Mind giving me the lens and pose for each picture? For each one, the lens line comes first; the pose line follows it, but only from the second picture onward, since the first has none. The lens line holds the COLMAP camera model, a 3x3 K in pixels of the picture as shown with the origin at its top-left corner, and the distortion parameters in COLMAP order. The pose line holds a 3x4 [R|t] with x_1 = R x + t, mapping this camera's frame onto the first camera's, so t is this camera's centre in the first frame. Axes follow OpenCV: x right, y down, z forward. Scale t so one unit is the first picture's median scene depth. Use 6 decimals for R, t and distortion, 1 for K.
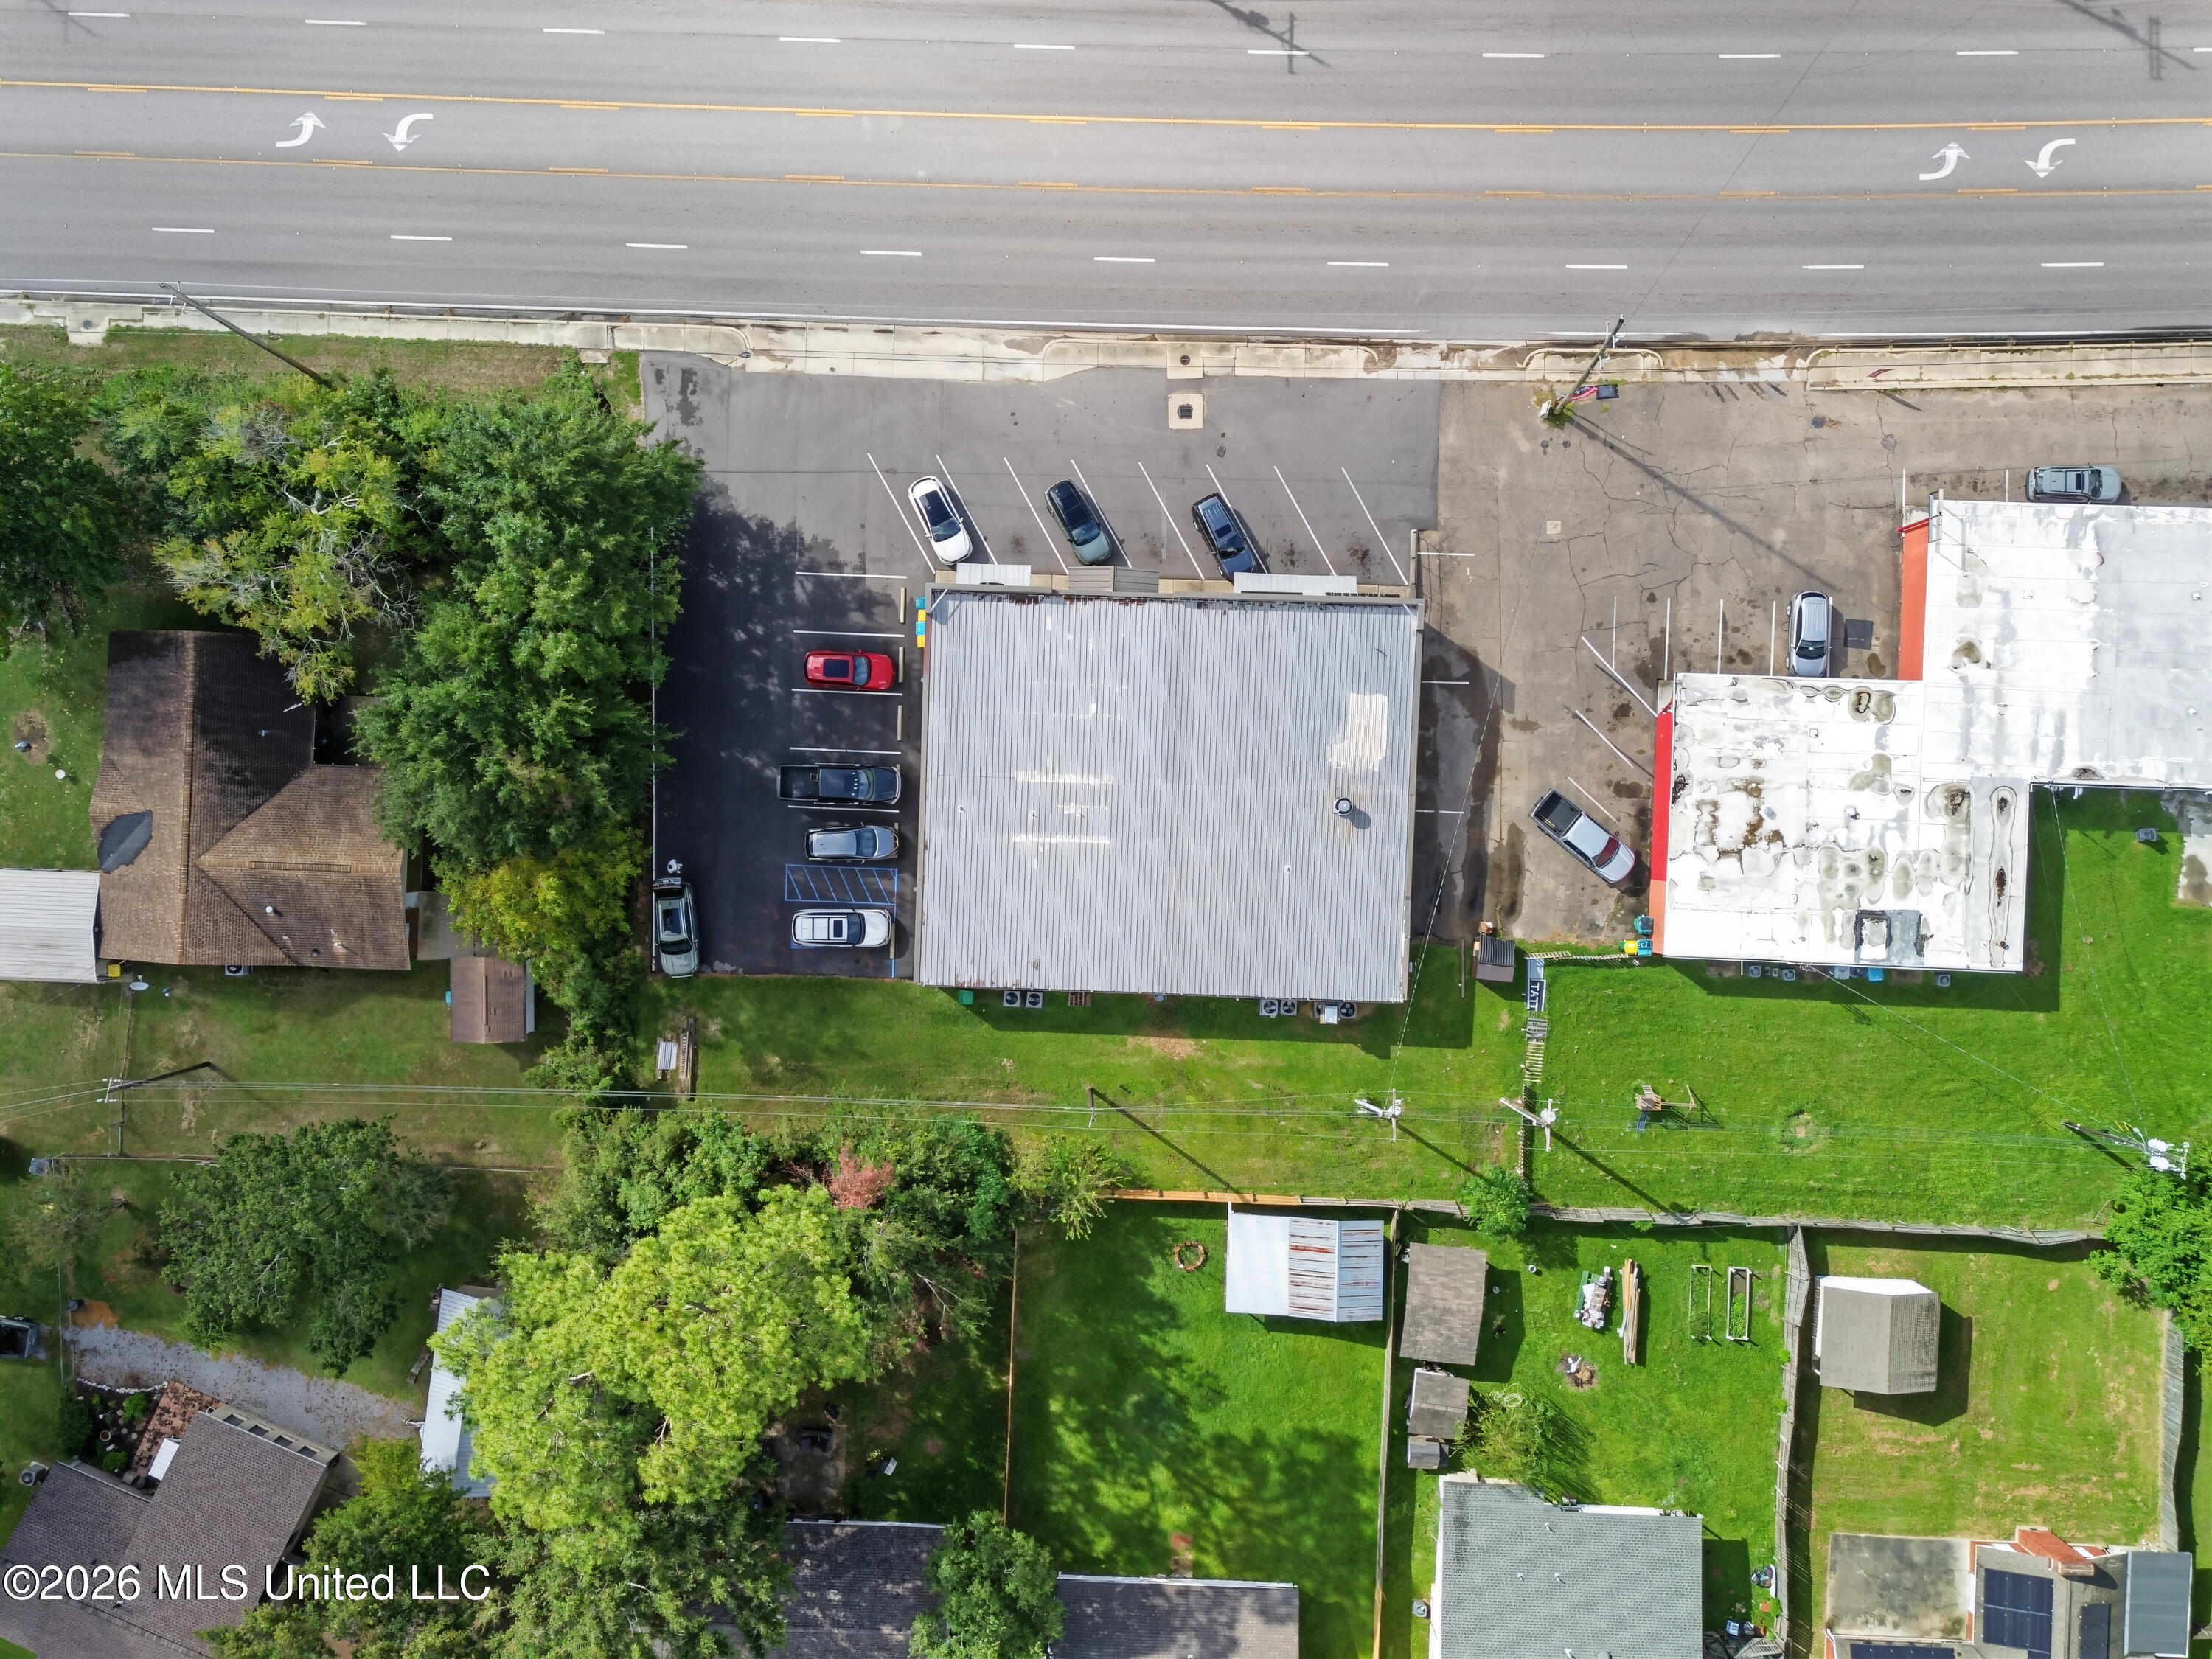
lens RADIAL K [[1939.6, 0, 1102.1], [0, 1939.6, 829.8], [0, 0, 1]] dist [0.051889, -0.037892]
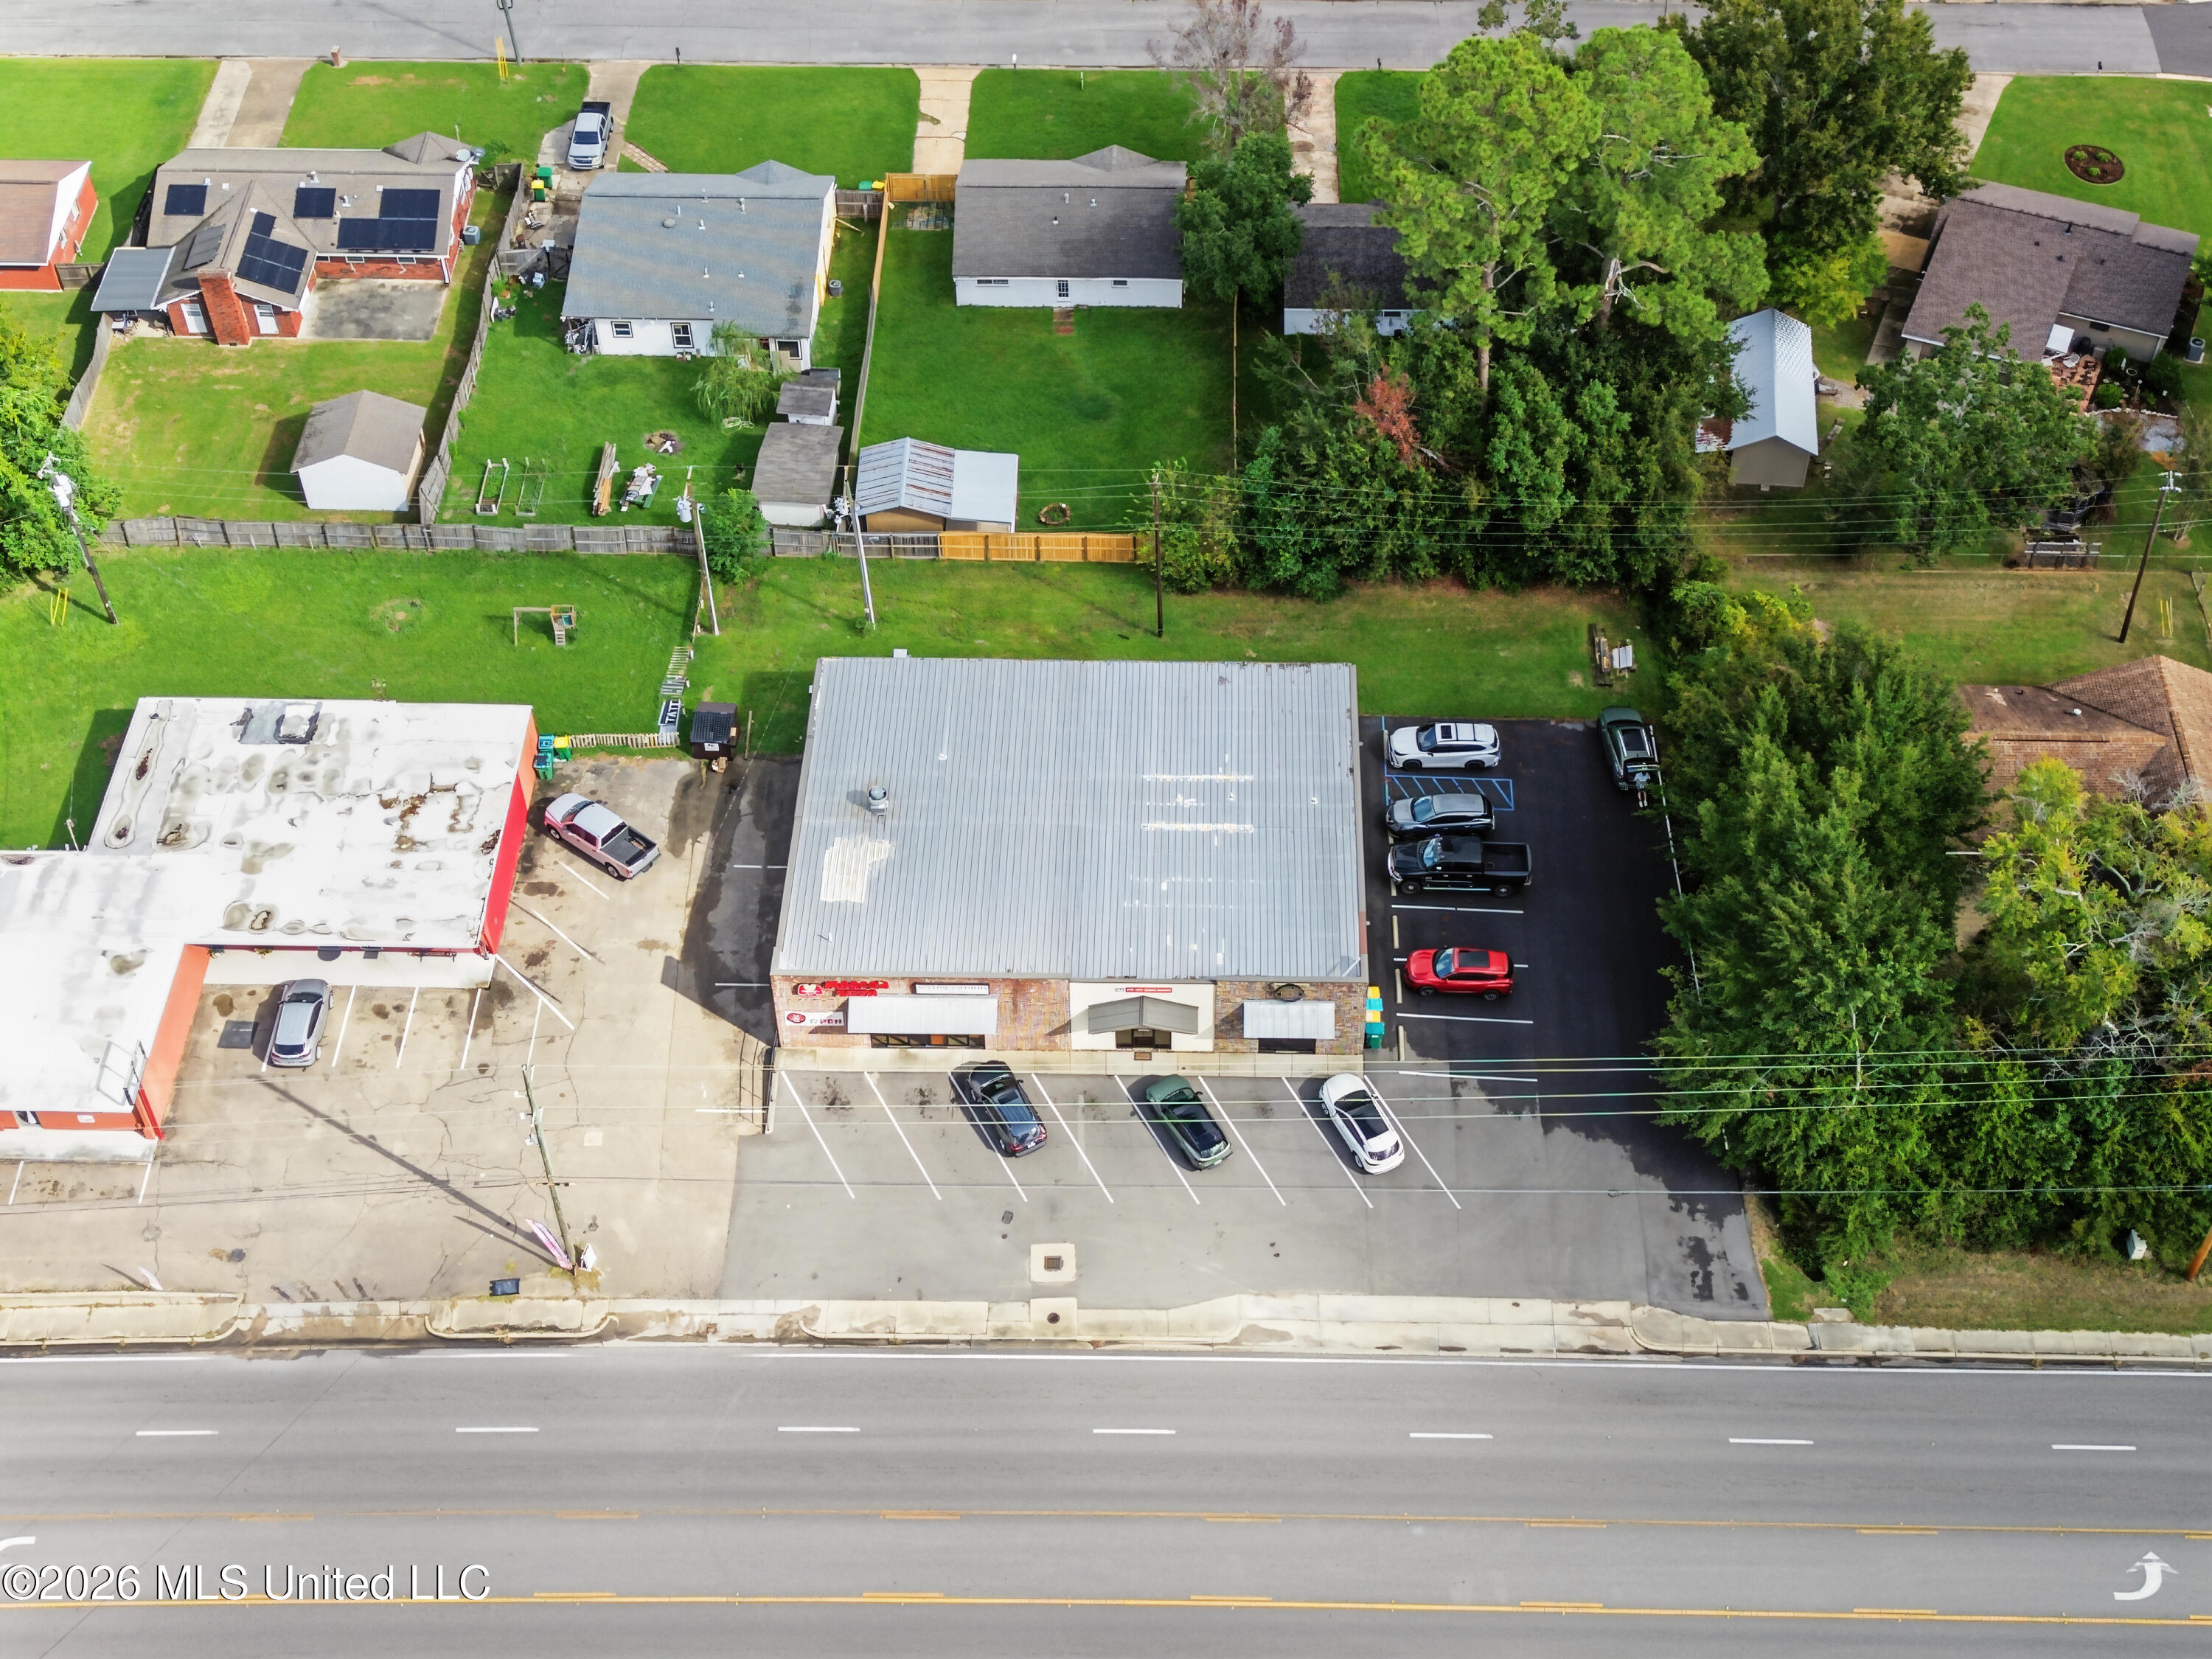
lens RADIAL K [[2987.4, 0, 1123.9], [0, 2987.4, 833.1], [0, 0, 1]] dist [0.069159, 0.000000]
pose [[-0.999933, 0.011506, -0.001063, 0.014356], [-0.009303, -0.747051, 0.664701, -0.885096], [0.006854, 0.664667, 0.747109, -0.000182]]
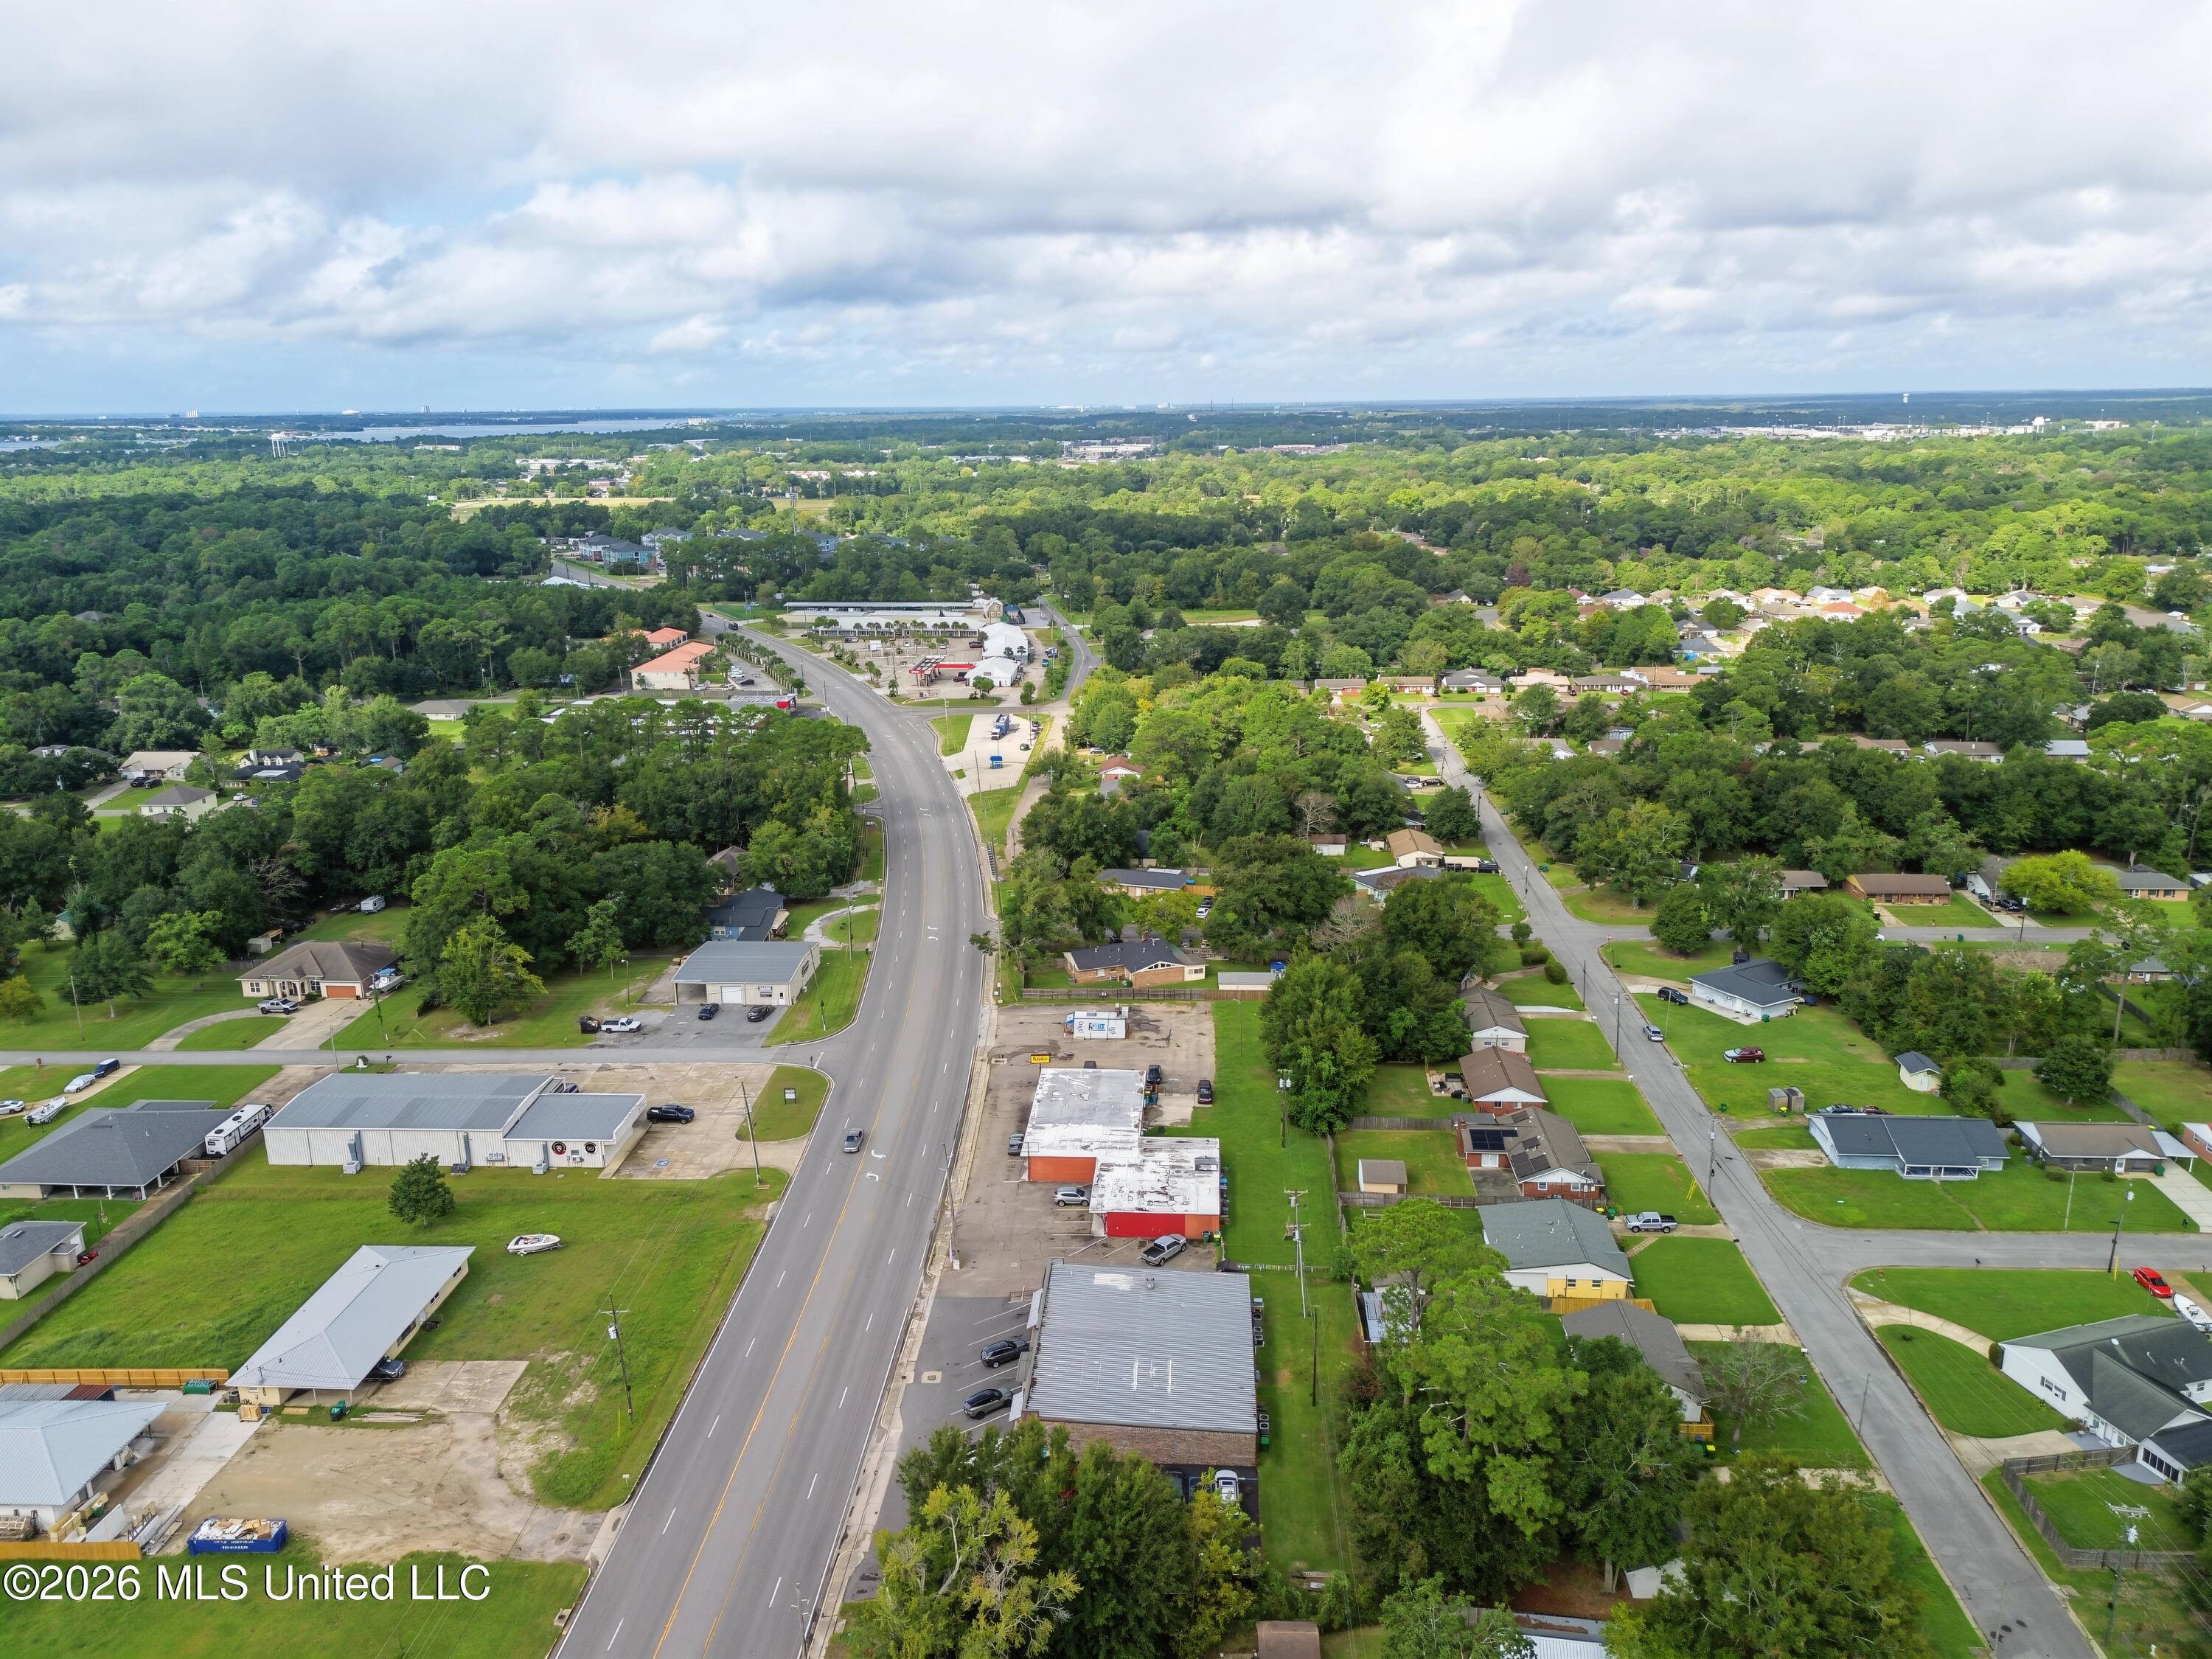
lens RADIAL K [[1562.0, 0, 1112.4], [0, 1562.0, 829.2], [0, 0, 1]] dist [0.040780, -0.012756]
pose [[0.021846, -0.262091, 0.964796, -1.239569], [0.999631, -0.009850, -0.025311, -0.005810], [0.016137, 0.964993, 0.261780, 0.129256]]
